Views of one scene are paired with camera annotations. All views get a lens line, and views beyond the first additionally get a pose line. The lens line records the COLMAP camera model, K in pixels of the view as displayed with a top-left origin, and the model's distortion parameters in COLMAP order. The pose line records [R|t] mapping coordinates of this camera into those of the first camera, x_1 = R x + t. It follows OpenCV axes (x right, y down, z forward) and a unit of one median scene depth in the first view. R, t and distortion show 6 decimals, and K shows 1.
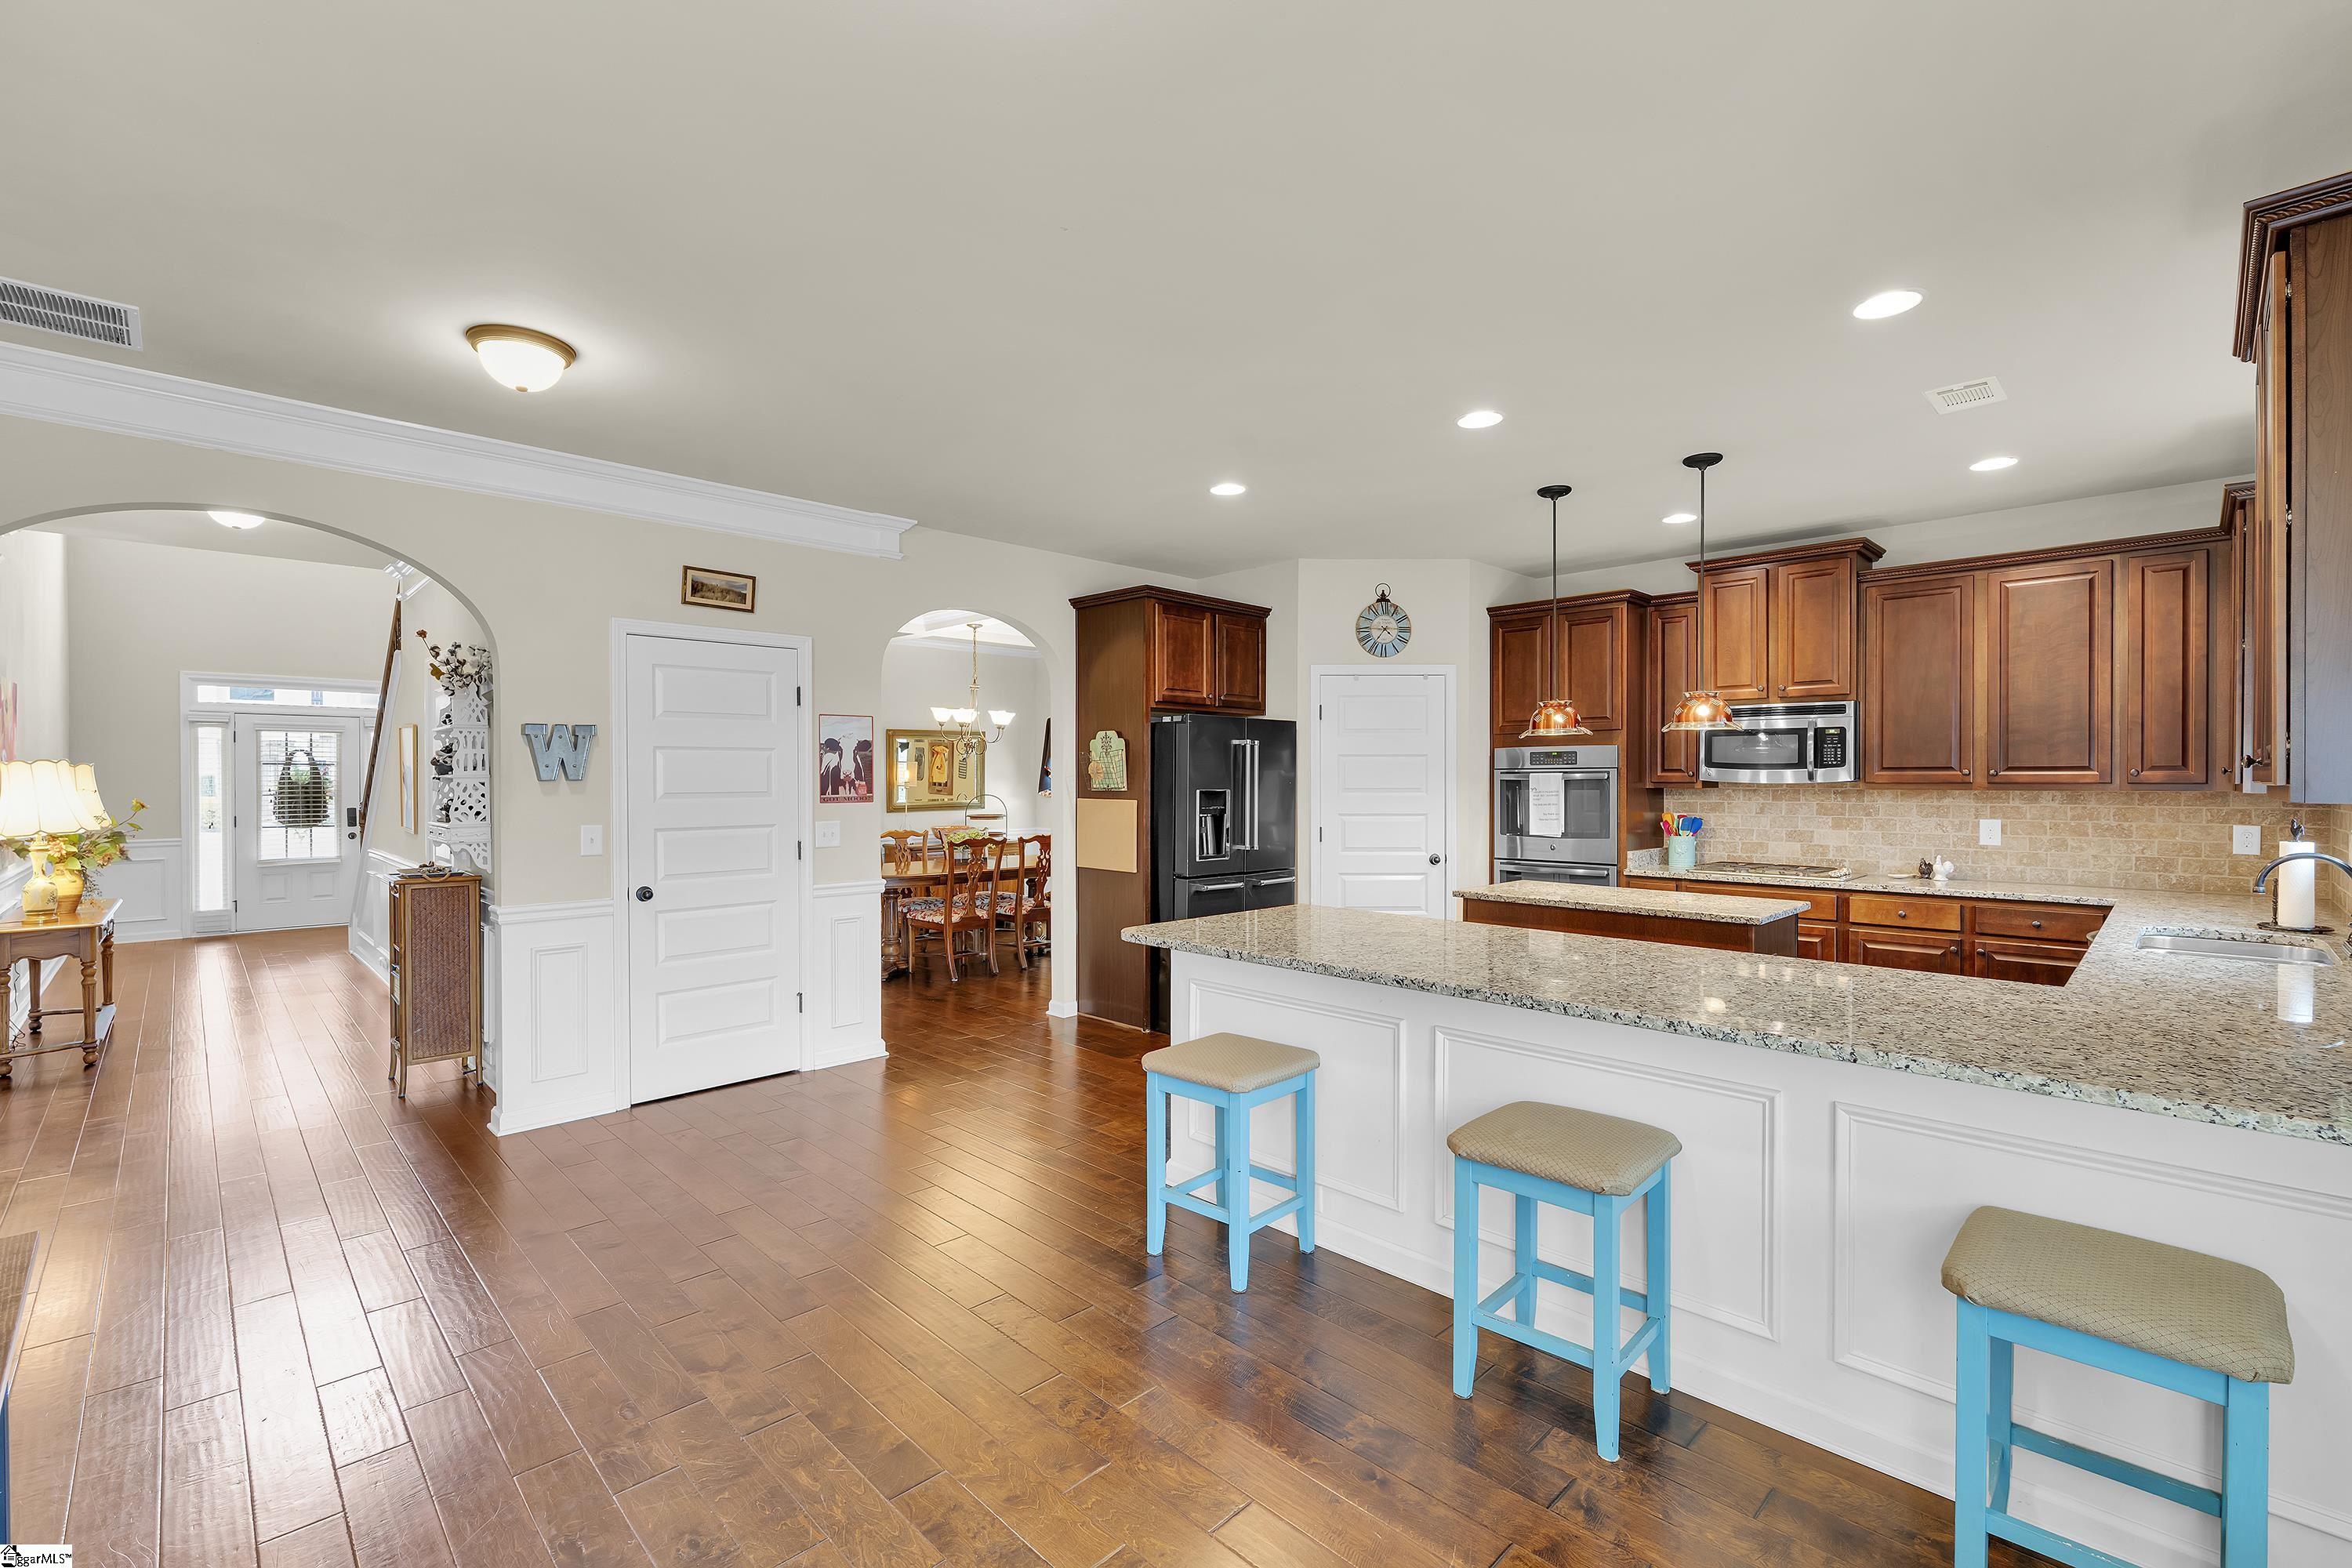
lens RADIAL K [[1019.2, 0, 1176.0], [0, 1019.2, 784.0], [0, 0, 1]] dist [-0.007900, 0.000542]
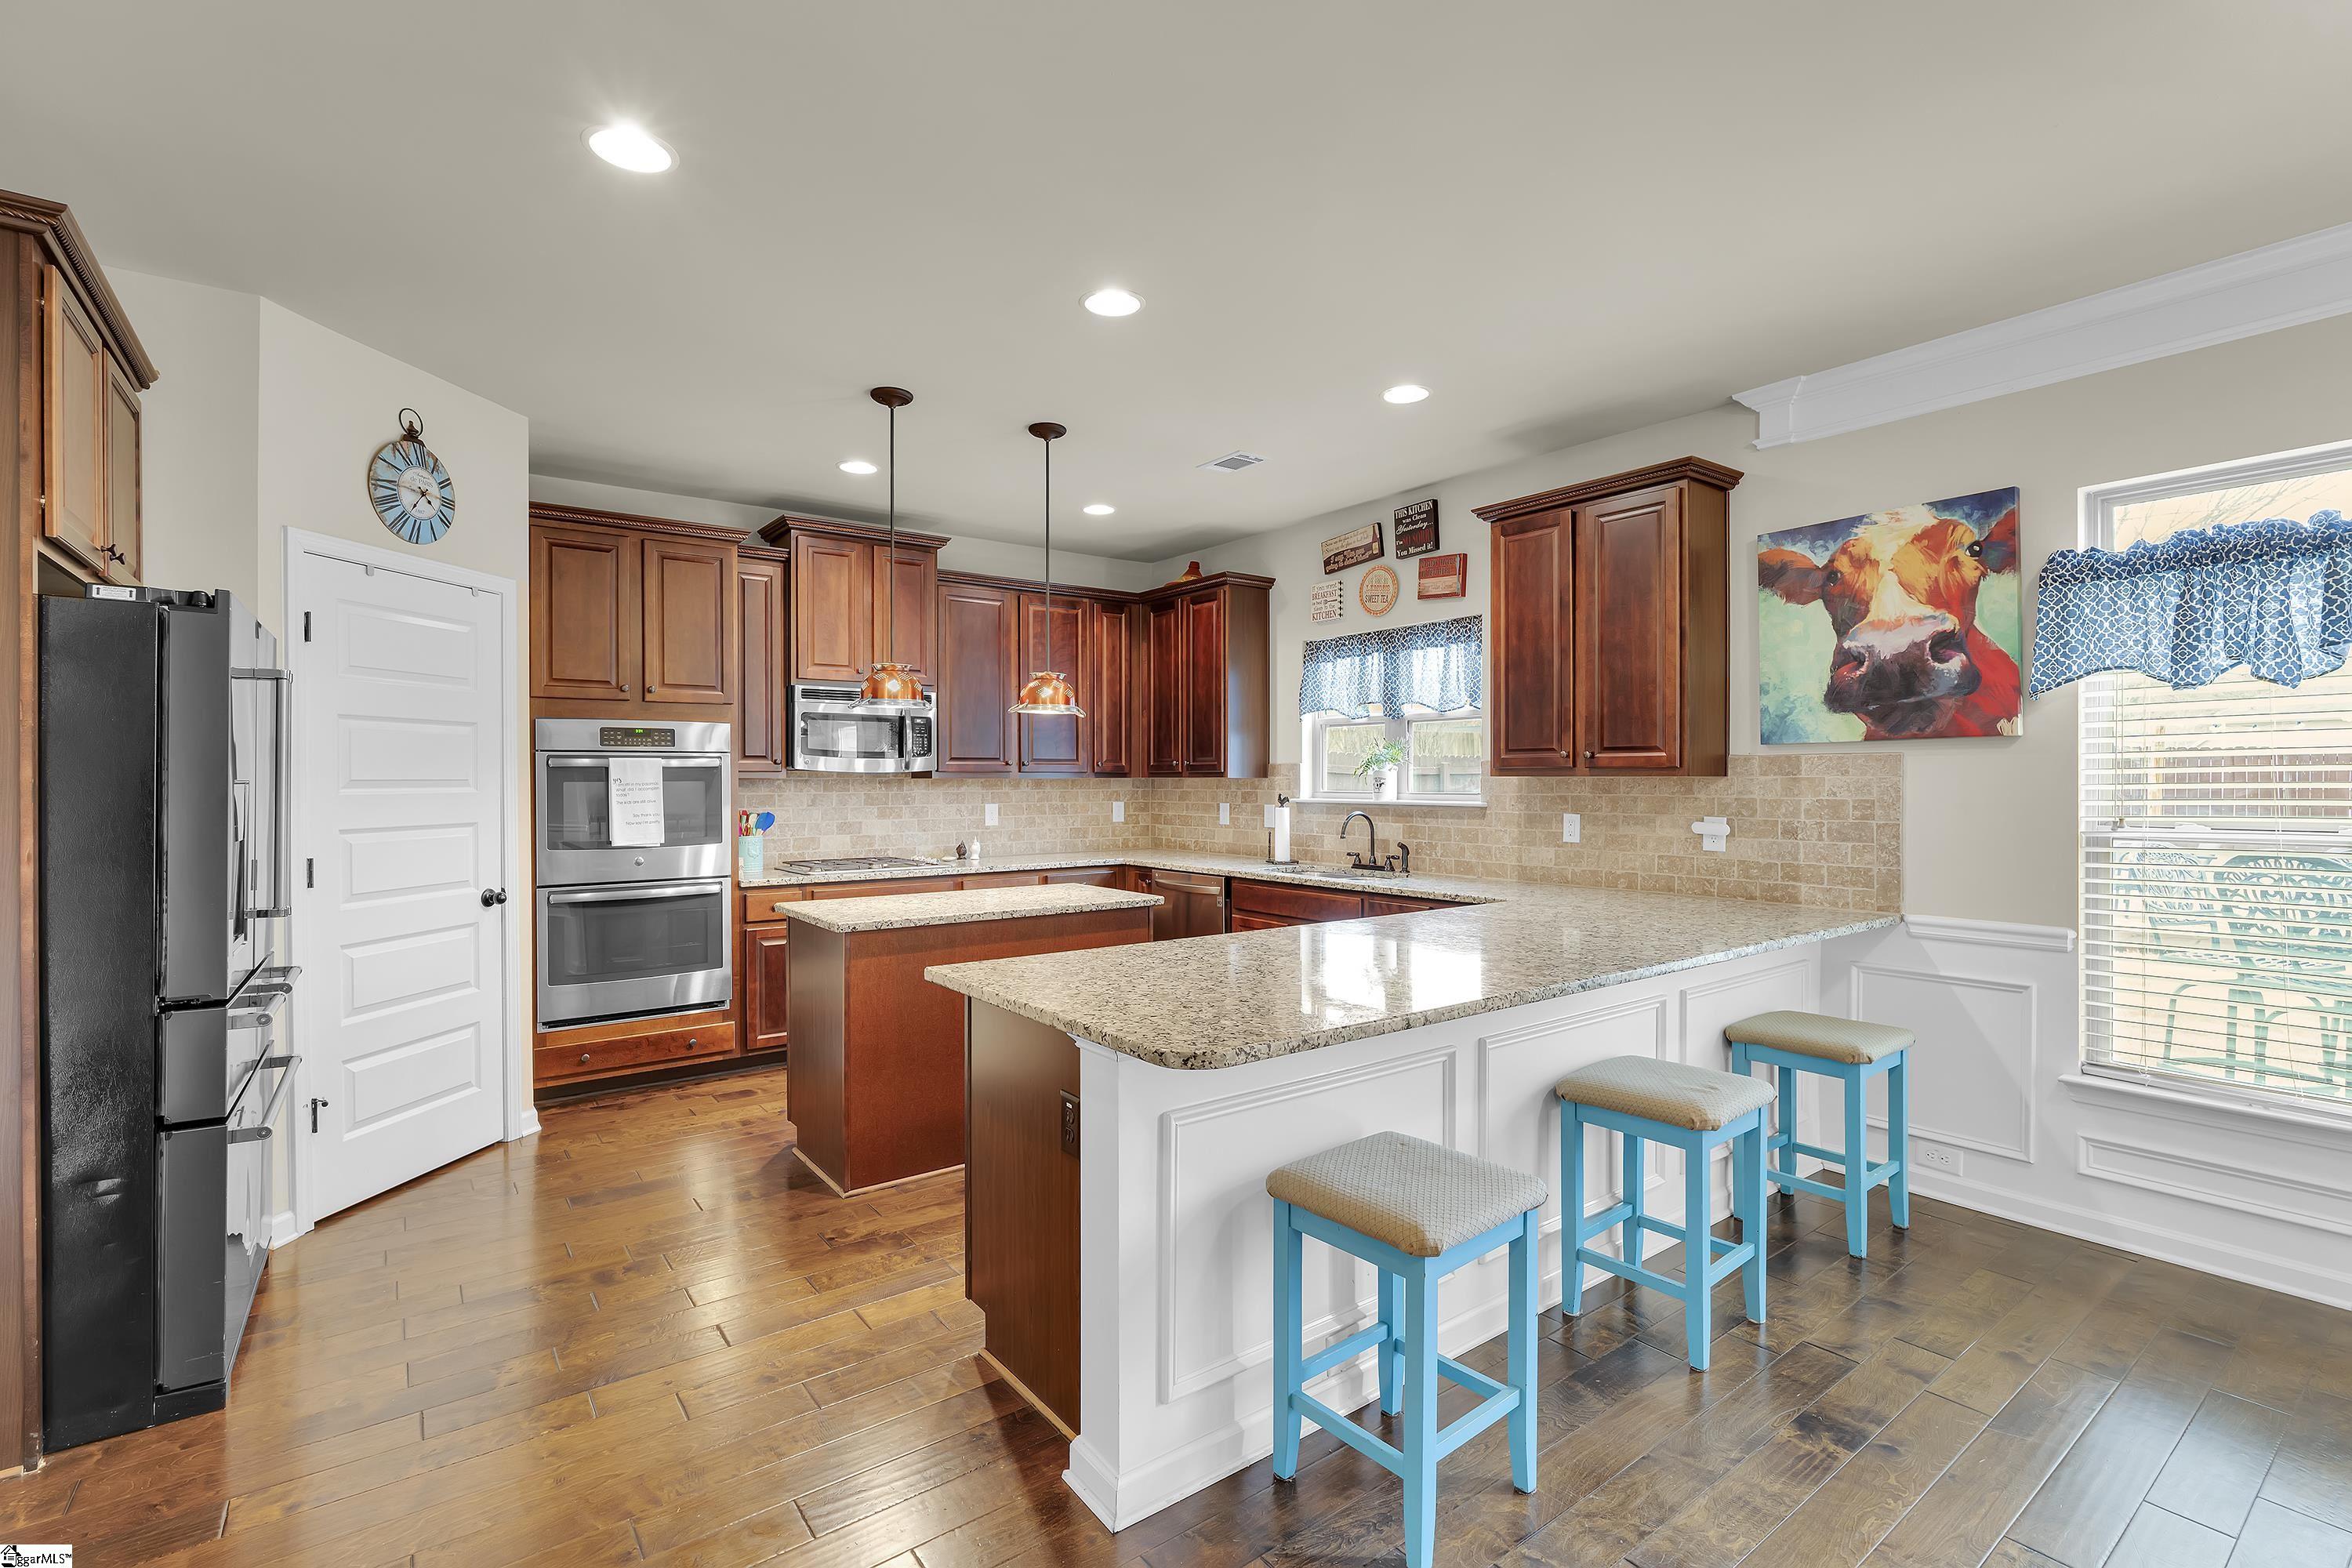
lens RADIAL K [[1063.2, 0, 1176.0], [0, 1063.2, 784.0], [0, 0, 1]] dist [-0.001468, -0.000128]
pose [[0.135115, -0.006687, 0.990807, -0.348737], [0.005007, 0.999969, 0.006067, 0.005401], [-0.990817, 0.004141, 0.135144, 0.570362]]
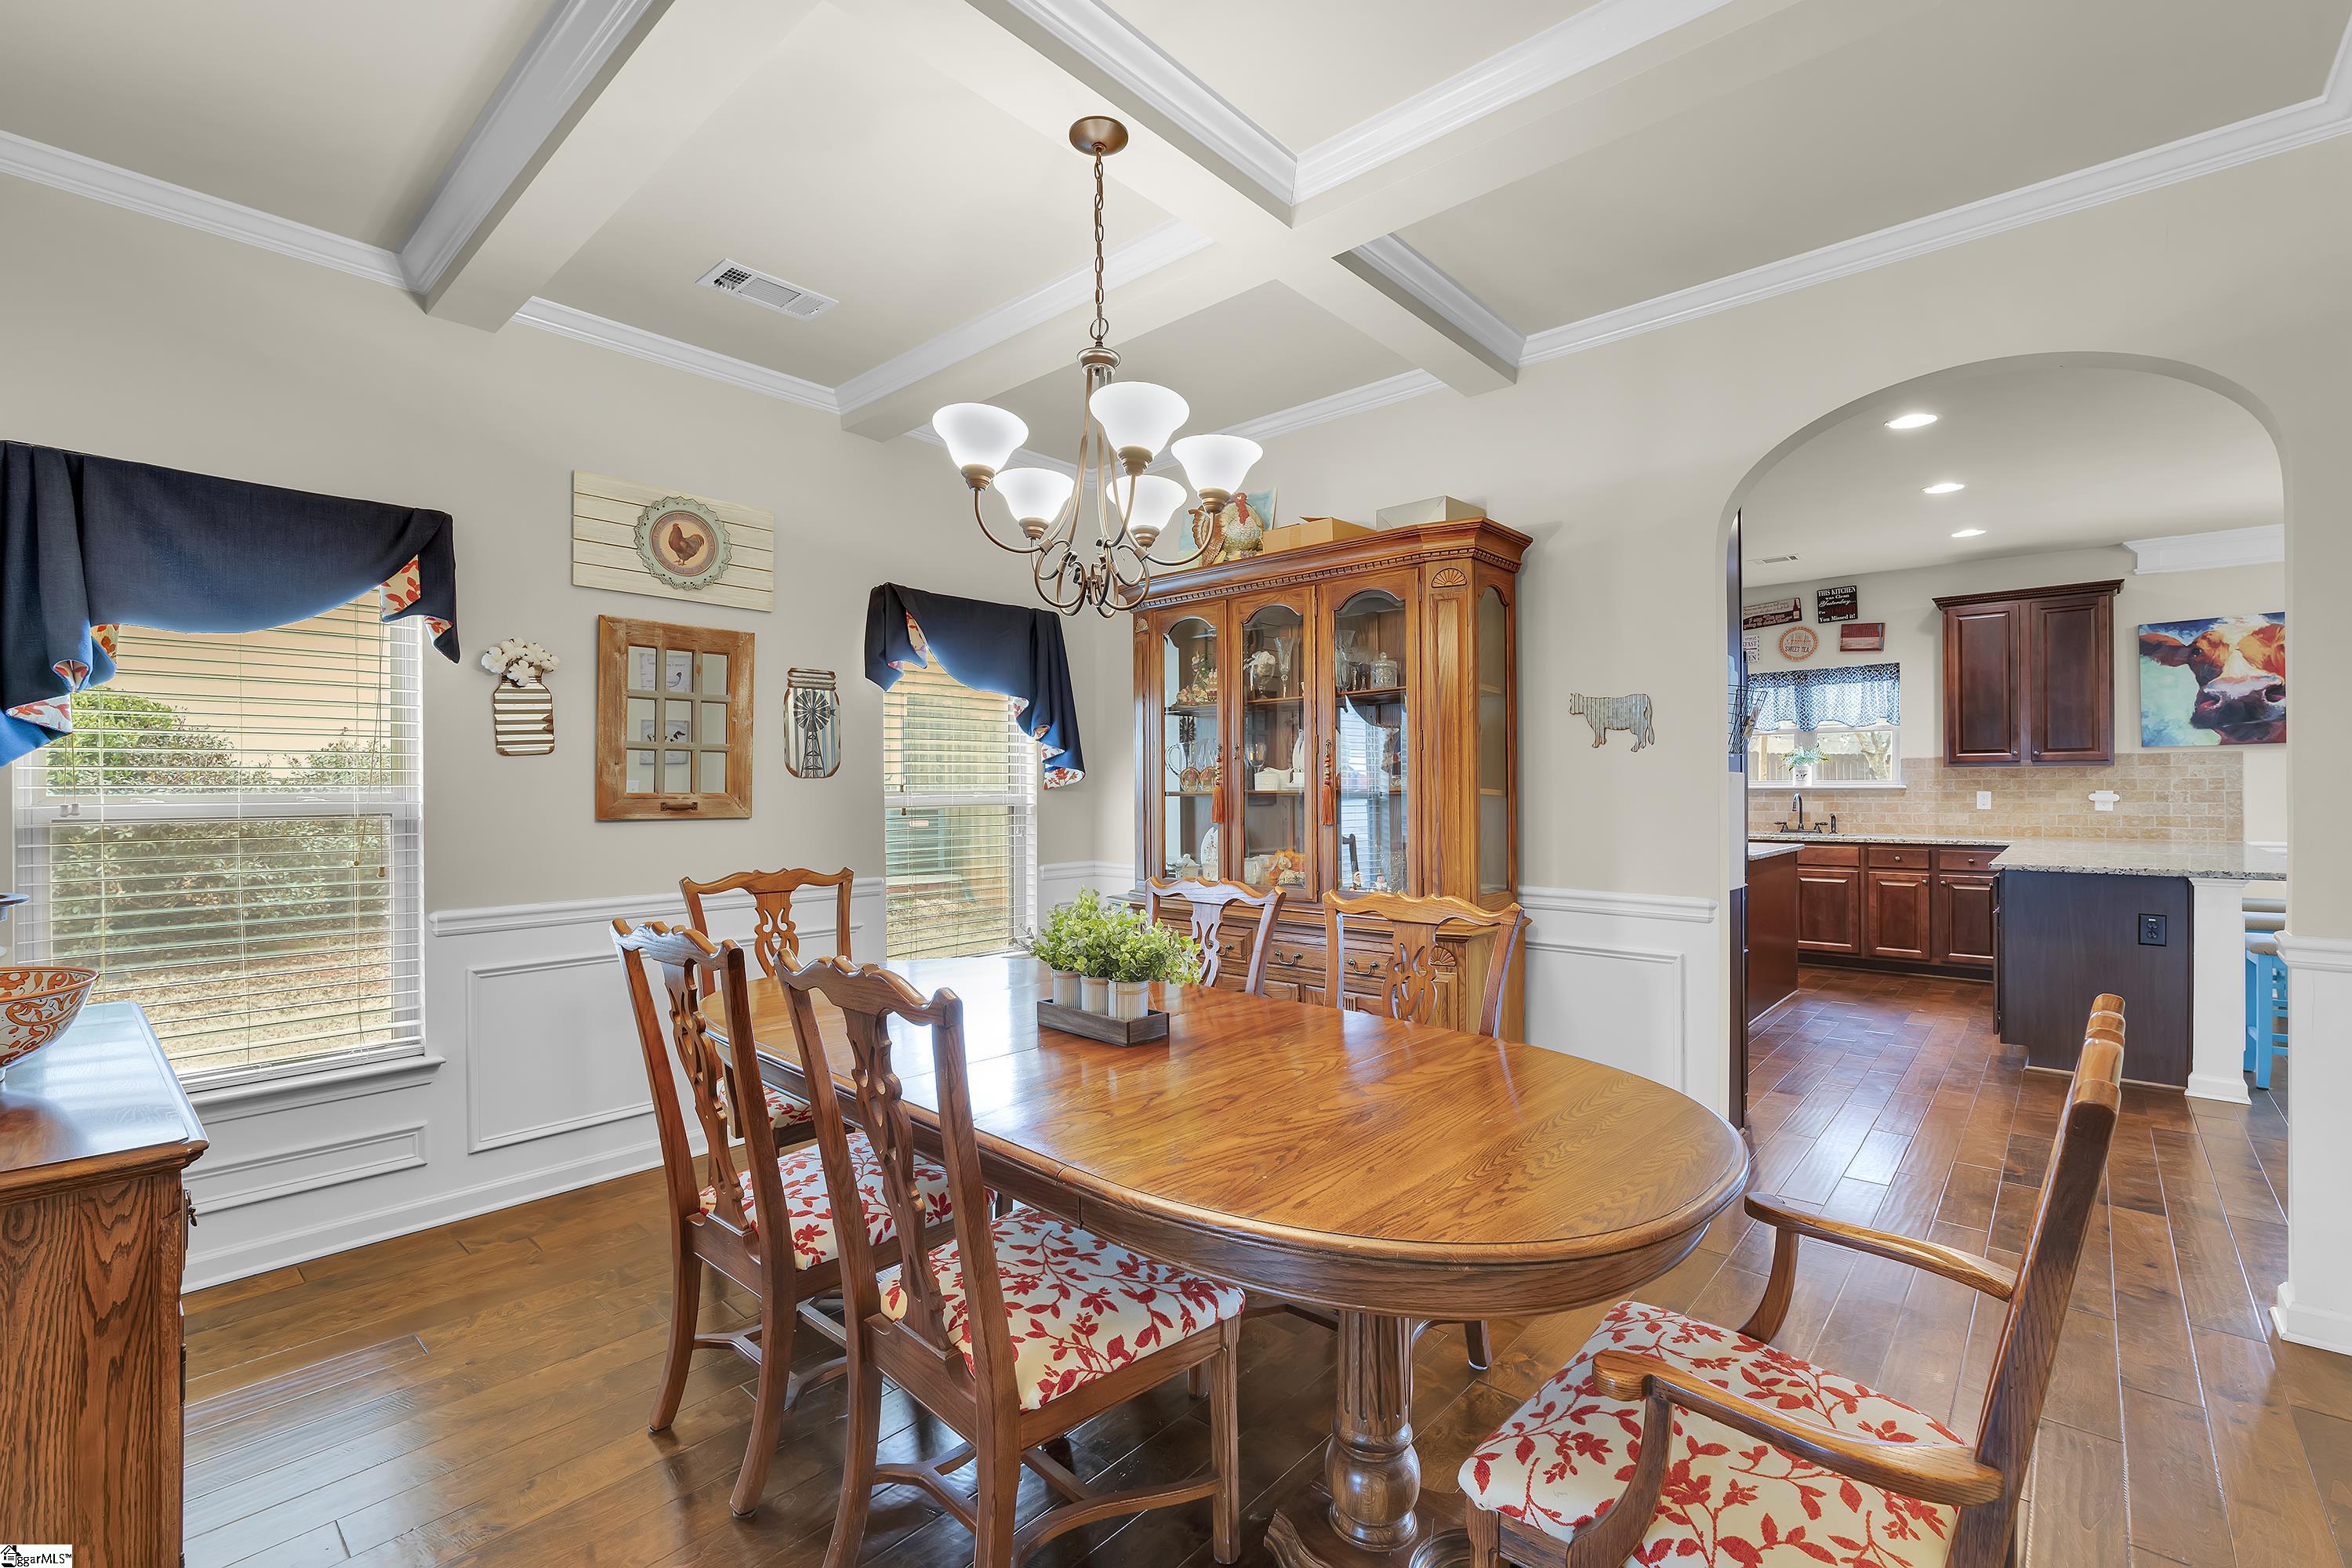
lens RADIAL K [[1019.2, 0, 1176.0], [0, 1019.2, 784.0], [0, 0, 1]] dist [-0.007900, 0.000542]
pose [[-0.060830, 0.002184, 0.998146, -0.671025], [0.009393, 0.999955, -0.001615, 0.018584], [-0.998104, 0.009278, -0.060848, 1.428832]]
